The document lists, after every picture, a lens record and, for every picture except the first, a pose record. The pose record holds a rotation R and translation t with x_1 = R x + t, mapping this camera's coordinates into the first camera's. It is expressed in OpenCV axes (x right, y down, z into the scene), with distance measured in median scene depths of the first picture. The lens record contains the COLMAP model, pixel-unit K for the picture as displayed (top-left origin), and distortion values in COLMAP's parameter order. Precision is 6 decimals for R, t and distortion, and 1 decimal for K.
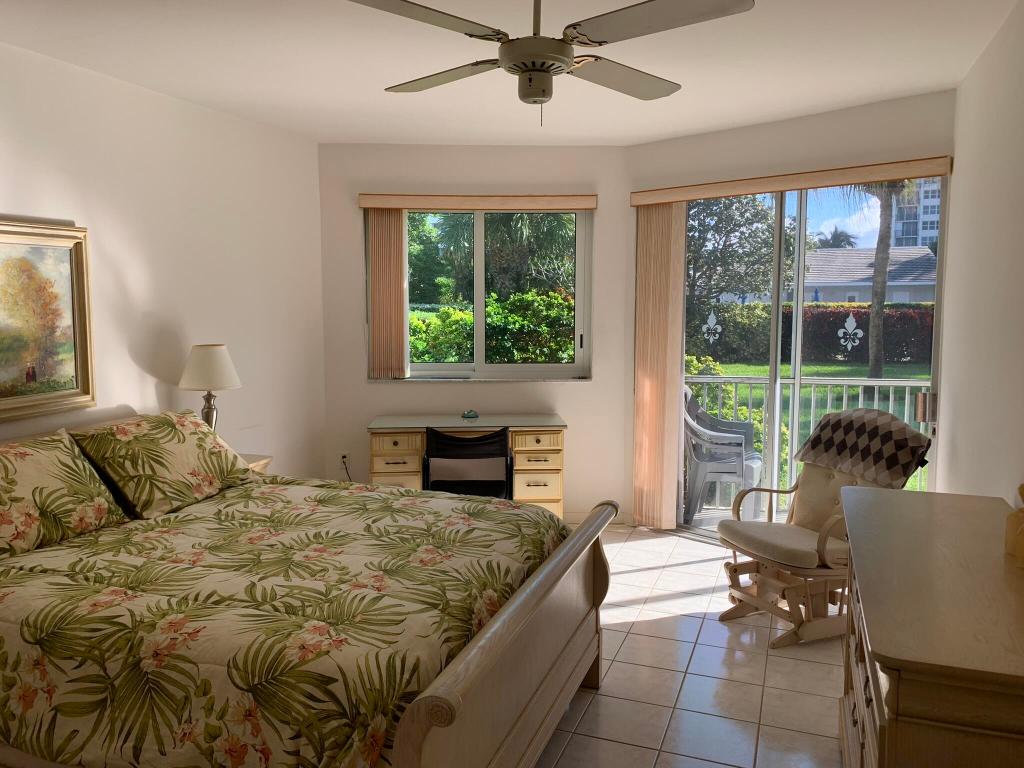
lens RADIAL K [[790.8, 0, 501.6], [0, 790.8, 378.6], [0, 0, 1]] dist [0.032229, -0.038009]
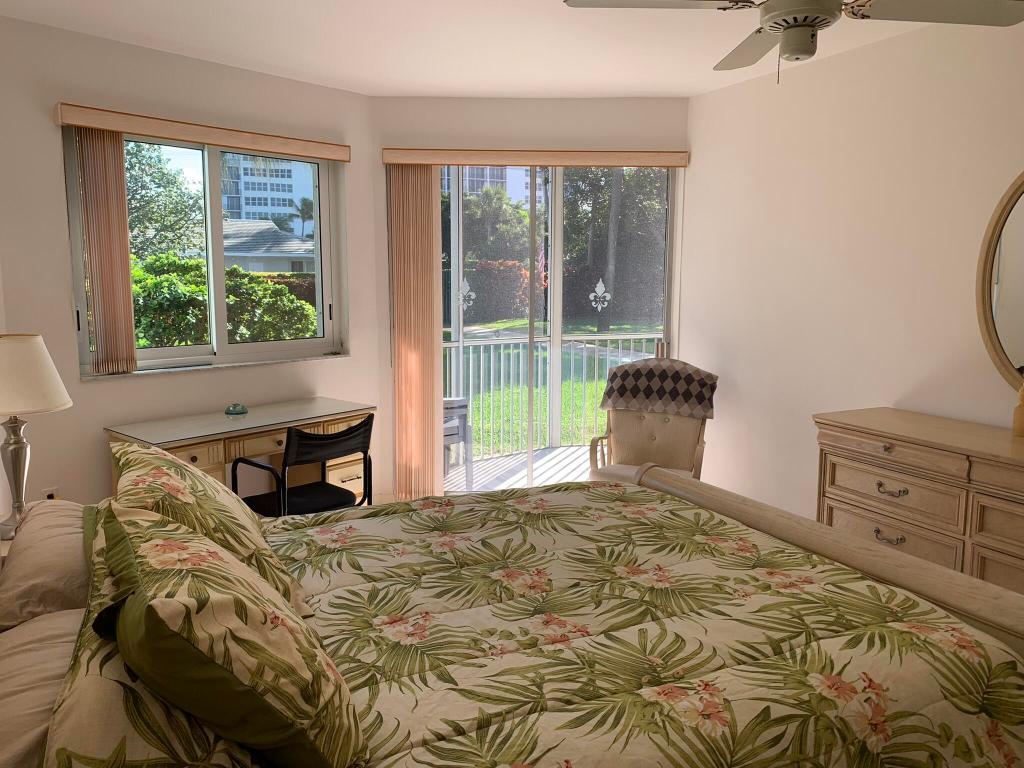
lens RADIAL K [[790.8, 0, 489.4], [0, 790.8, 376.1], [0, 0, 1]] dist [0.032229, -0.038009]
pose [[0.686516, -0.092405, 0.721219, -0.862884], [0.068078, 0.995703, 0.062770, -0.040464], [-0.723920, 0.006006, 0.689857, 0.534313]]
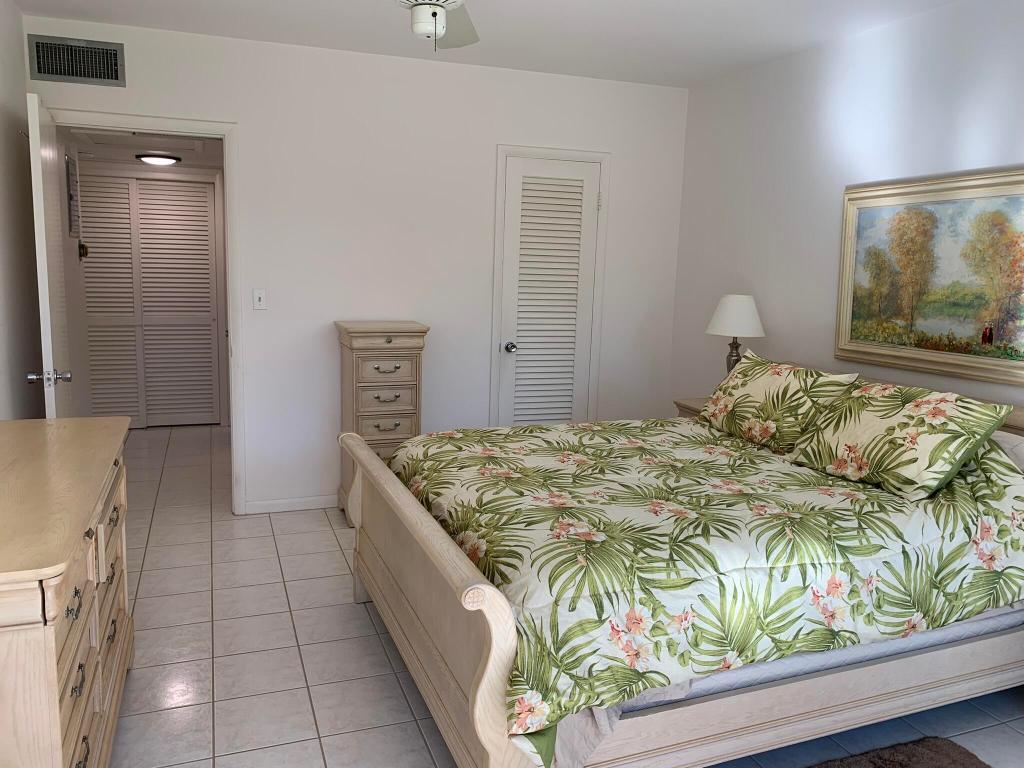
lens RADIAL K [[790.8, 0, 505.5], [0, 790.8, 391.2], [0, 0, 1]] dist [0.032229, -0.038009]
pose [[-0.757197, 0.090325, -0.646911, 0.508572], [-0.085091, 0.968313, 0.234798, -0.126653], [0.647620, 0.232835, -0.725518, 1.472581]]
